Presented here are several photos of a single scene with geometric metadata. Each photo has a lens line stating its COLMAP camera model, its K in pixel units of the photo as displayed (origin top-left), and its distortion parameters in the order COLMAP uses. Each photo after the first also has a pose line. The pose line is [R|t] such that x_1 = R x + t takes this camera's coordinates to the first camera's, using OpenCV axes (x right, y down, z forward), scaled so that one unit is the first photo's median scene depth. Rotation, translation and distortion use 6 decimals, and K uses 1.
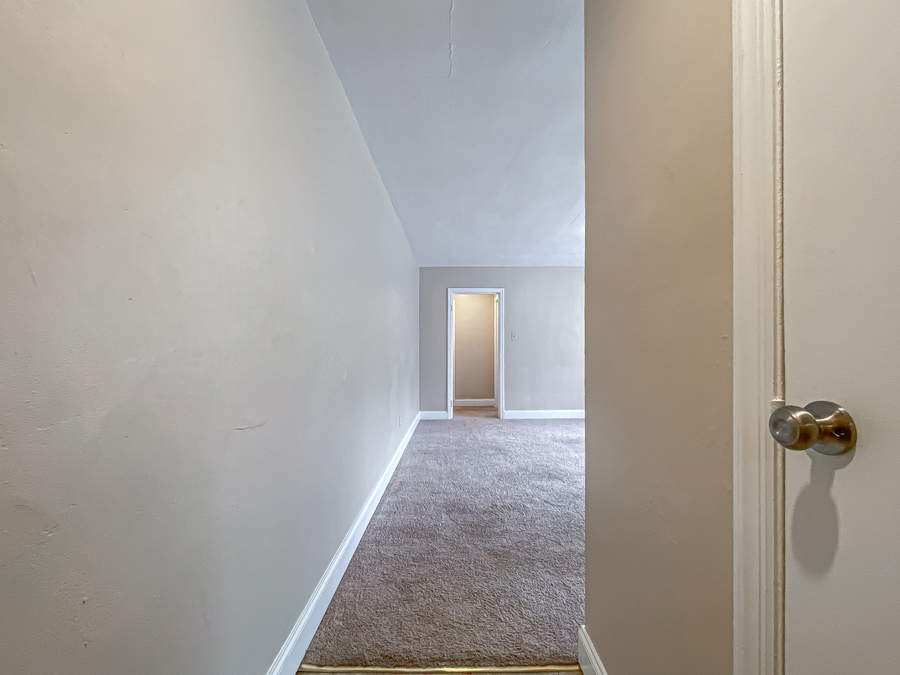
lens RADIAL K [[364.2, 0, 461.2], [0, 364.2, 343.3], [0, 0, 1]] dist [0.000810, -0.000154]
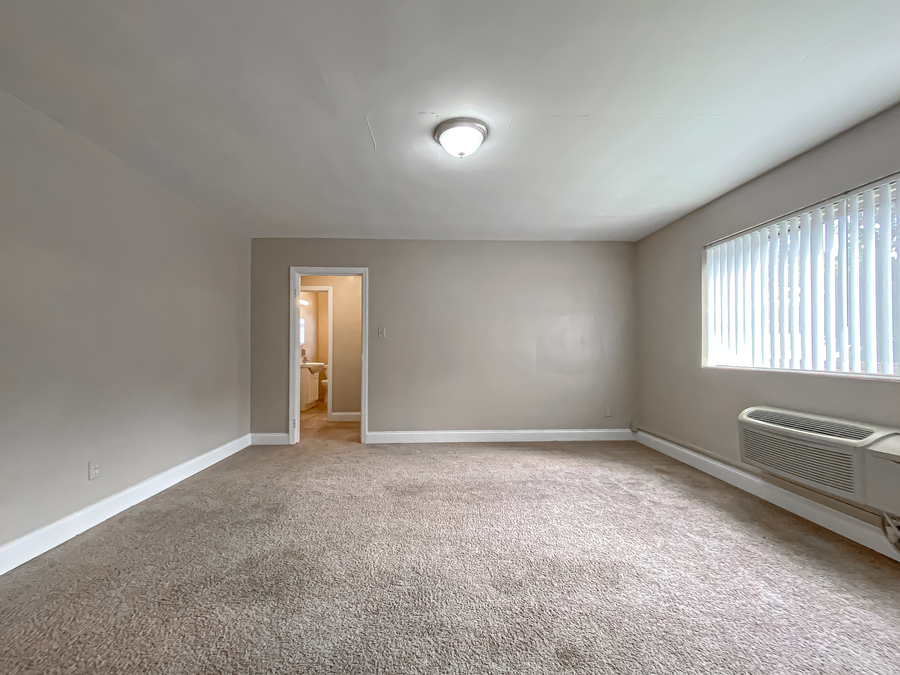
lens RADIAL K [[368.4, 0, 446.0], [0, 368.4, 348.2], [0, 0, 1]] dist [0.000891, -0.000620]
pose [[0.999836, 0.003917, 0.017655, 0.266414], [-0.004225, 0.999839, 0.017459, -0.000410], [-0.017583, -0.017530, 0.999692, 0.247664]]
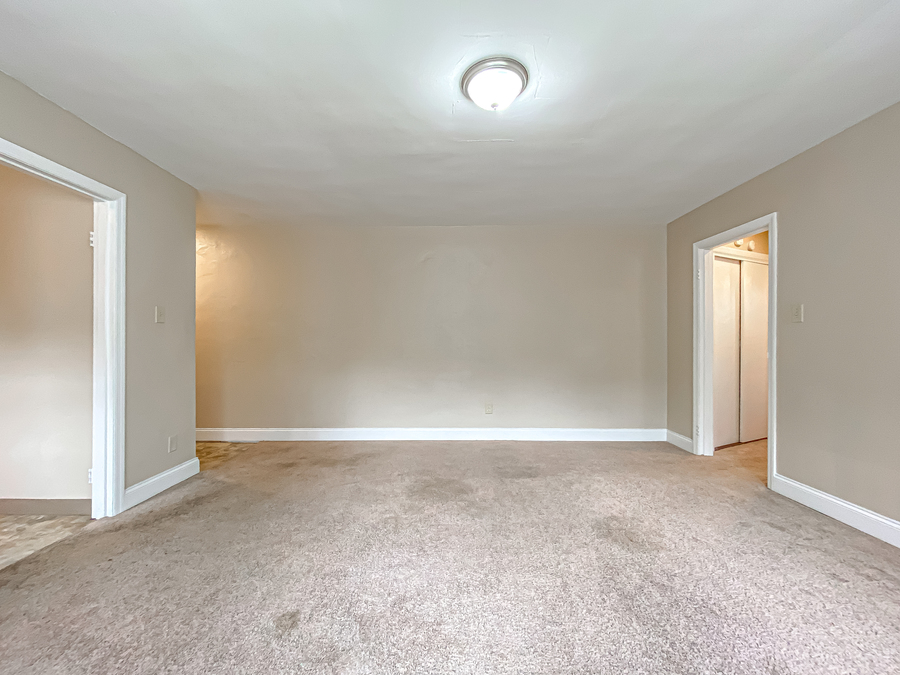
lens RADIAL K [[366.5, 0, 447.1], [0, 366.5, 337.9], [0, 0, 1]] dist [0.001747, -0.000527]
pose [[-0.016140, -0.003241, -0.999864, 0.597968], [0.018734, 0.999818, -0.003544, 0.004484], [0.999694, -0.018789, -0.016076, 0.586289]]
